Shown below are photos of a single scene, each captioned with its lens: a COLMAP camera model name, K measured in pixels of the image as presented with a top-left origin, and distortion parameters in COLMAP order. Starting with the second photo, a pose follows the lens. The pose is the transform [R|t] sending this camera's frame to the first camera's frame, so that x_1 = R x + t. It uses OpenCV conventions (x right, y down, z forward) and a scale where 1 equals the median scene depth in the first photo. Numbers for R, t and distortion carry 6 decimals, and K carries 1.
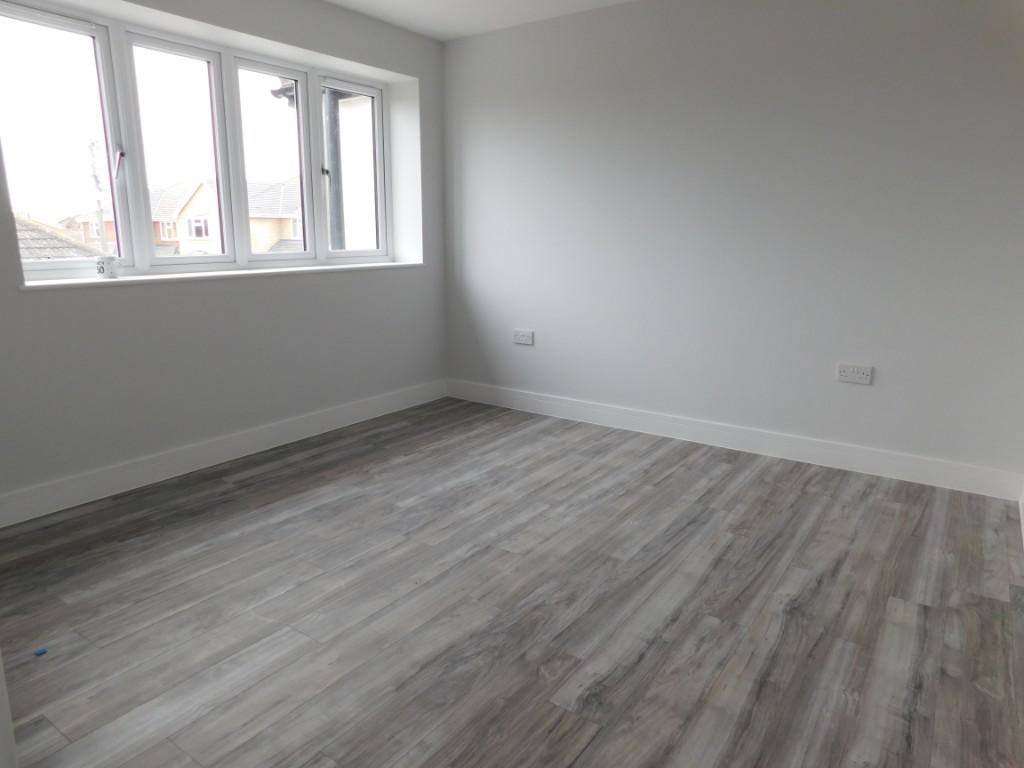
lens RADIAL K [[683.5, 0, 512.0], [0, 683.5, 384.0], [0, 0, 1]] dist [-0.059773, 0.059984]
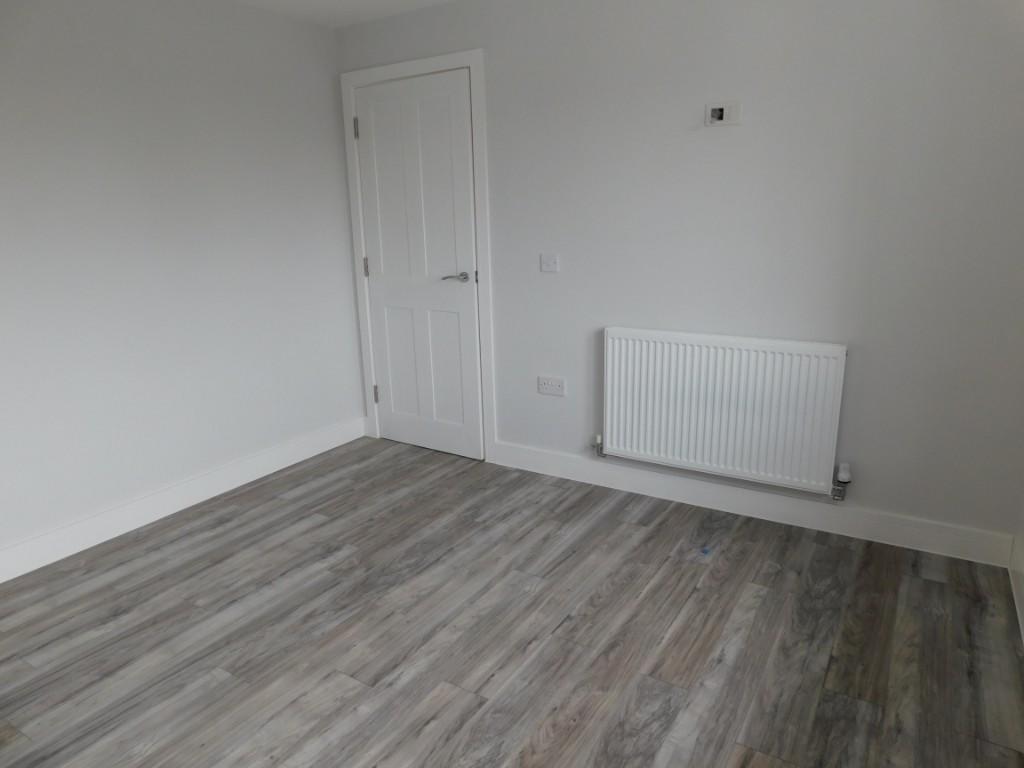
lens RADIAL K [[683.5, 0, 512.0], [0, 683.5, 384.0], [0, 0, 1]] dist [-0.059773, 0.059984]
pose [[-0.998253, 0.037073, -0.046009, -0.205782], [0.012340, 0.892310, 0.451254, -0.510857], [0.057784, 0.449898, -0.891209, 1.856836]]
